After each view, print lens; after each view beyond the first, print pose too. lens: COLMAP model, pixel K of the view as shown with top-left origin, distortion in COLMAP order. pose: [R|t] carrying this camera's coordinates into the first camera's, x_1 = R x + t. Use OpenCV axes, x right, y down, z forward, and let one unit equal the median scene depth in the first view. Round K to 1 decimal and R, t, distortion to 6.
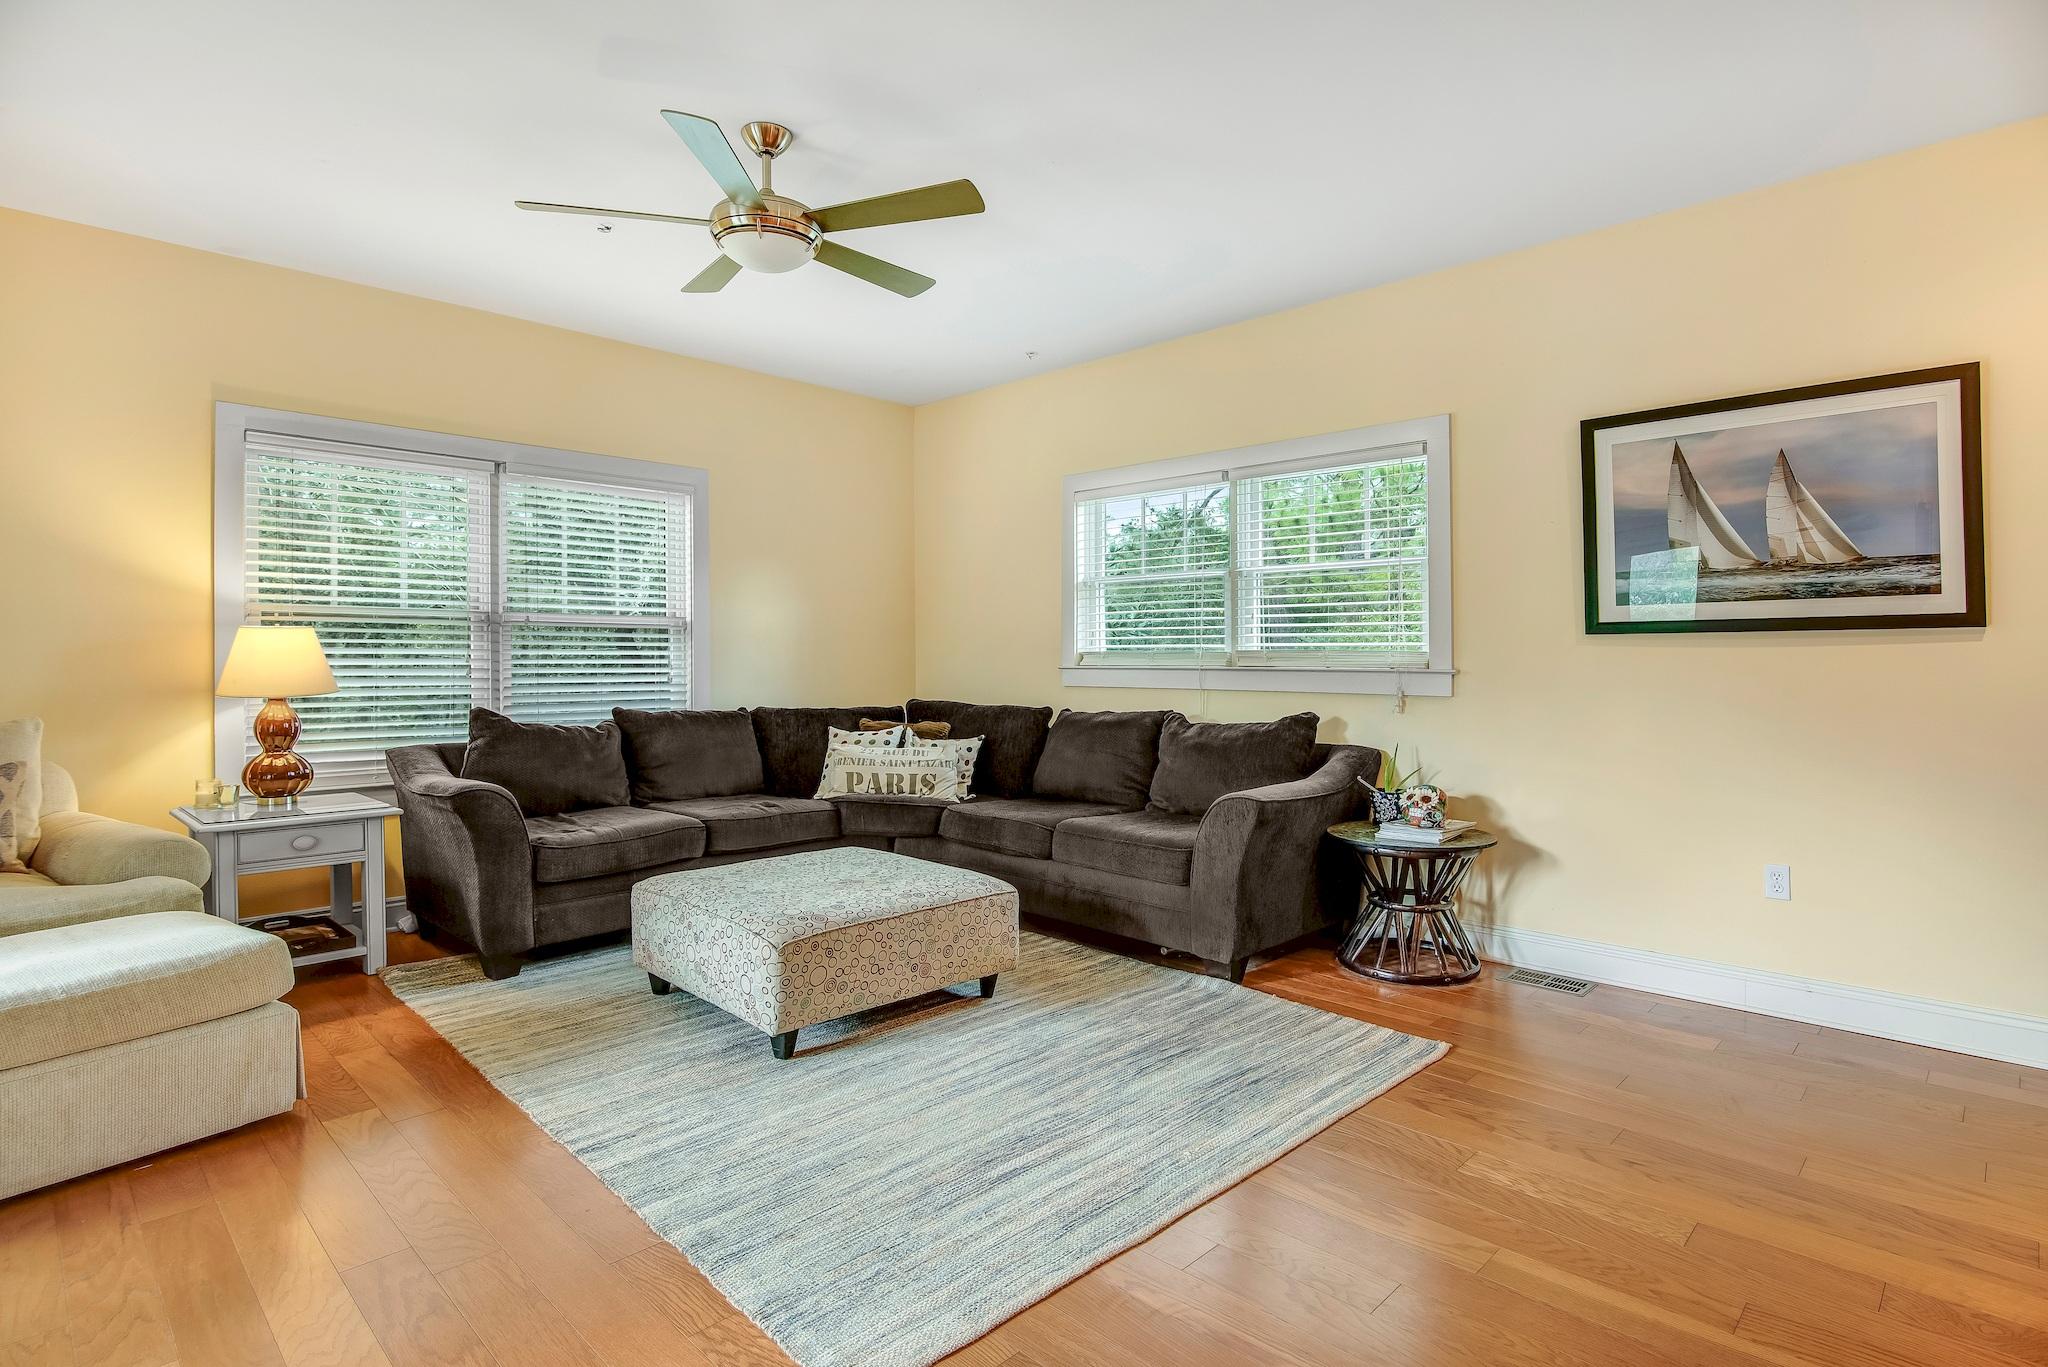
lens RADIAL K [[1024.9, 0, 1012.9], [0, 1024.9, 648.5], [0, 0, 1]] dist [-0.016126, -0.000075]
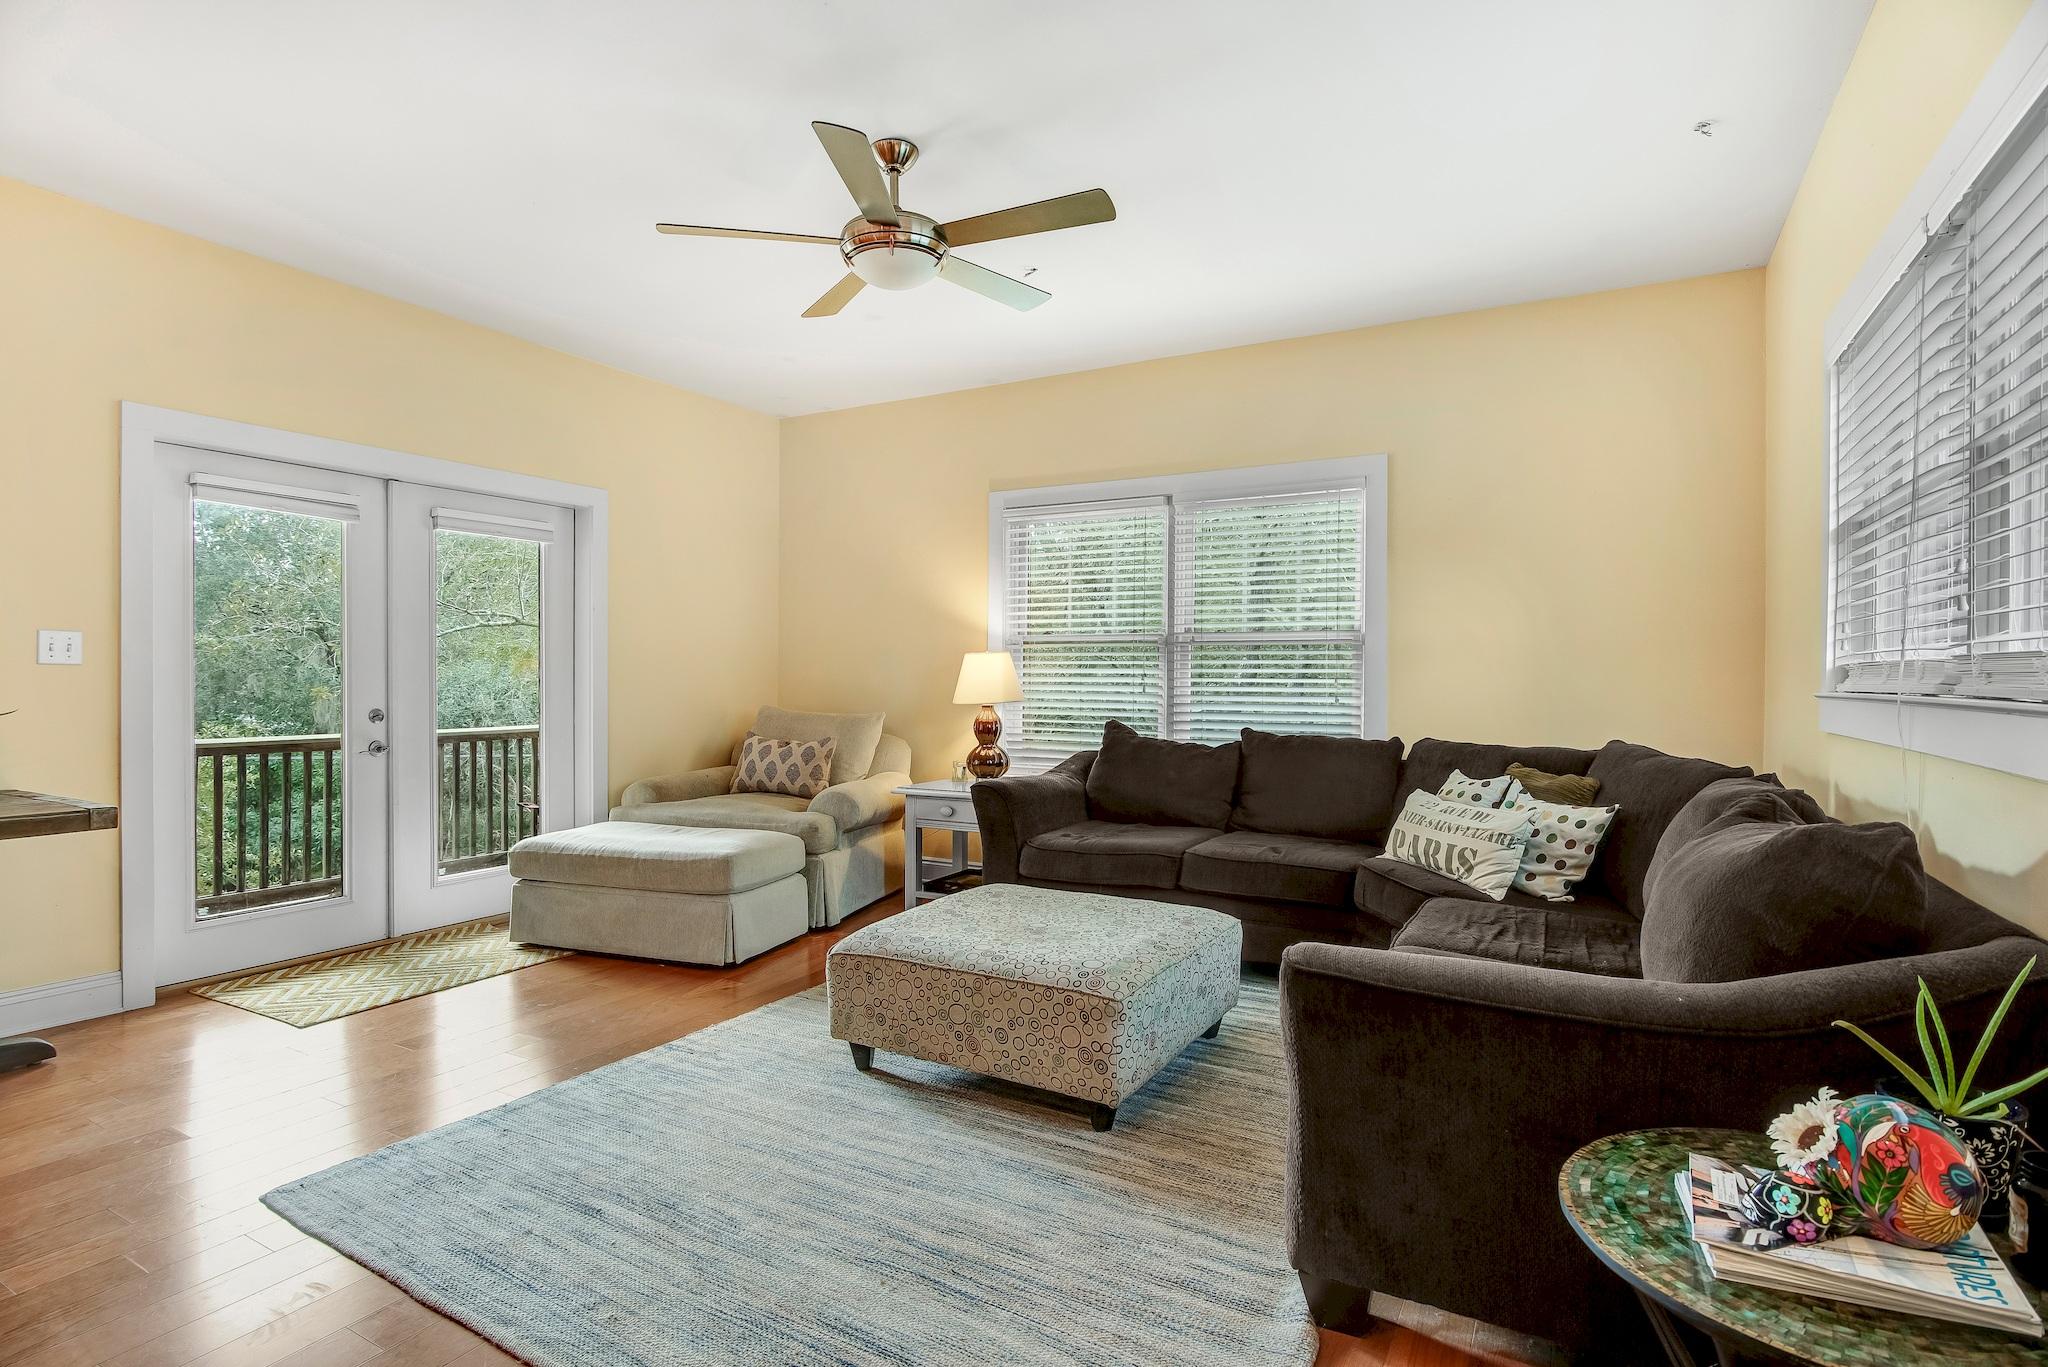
lens RADIAL K [[1027.0, 0, 1024.0], [0, 1027.0, 683.5], [0, 0, 1]] dist [-0.013105, 0.000060]
pose [[0.267723, 0.006259, -0.963476, 0.724959], [0.008939, 0.999920, 0.008980, 0.008031], [0.963454, -0.011017, 0.267646, 0.799632]]
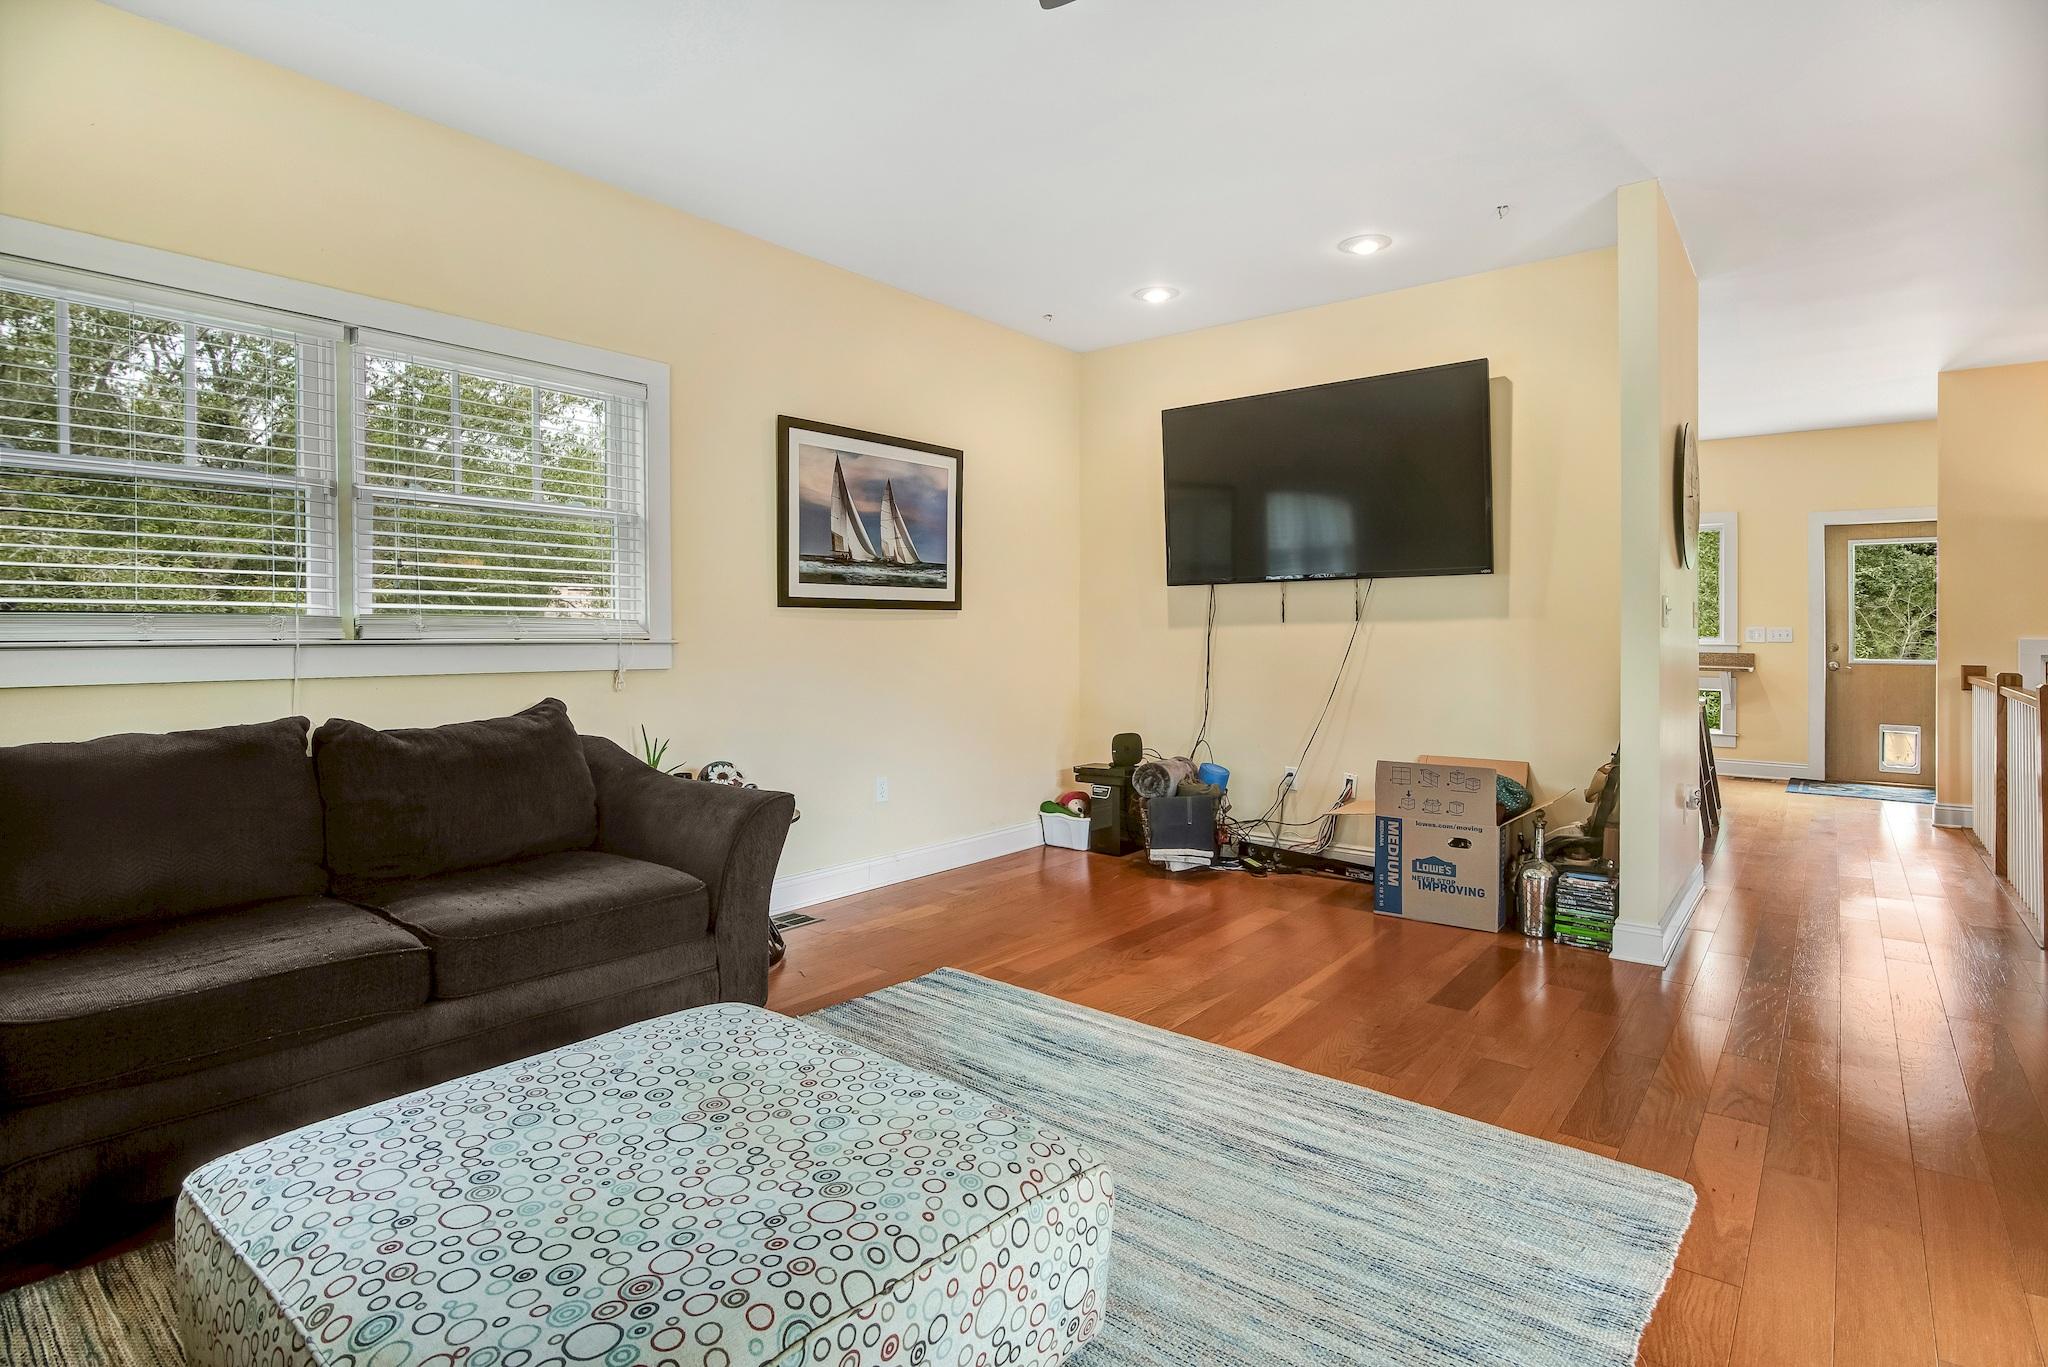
lens RADIAL K [[1024.9, 0, 1012.9], [0, 1024.9, 648.5], [0, 0, 1]] dist [-0.016126, -0.000075]
pose [[-0.094644, -0.016346, 0.995377, -0.660512], [-0.009461, 0.999835, 0.015519, 0.013231], [-0.995466, -0.007949, -0.094783, 0.964127]]
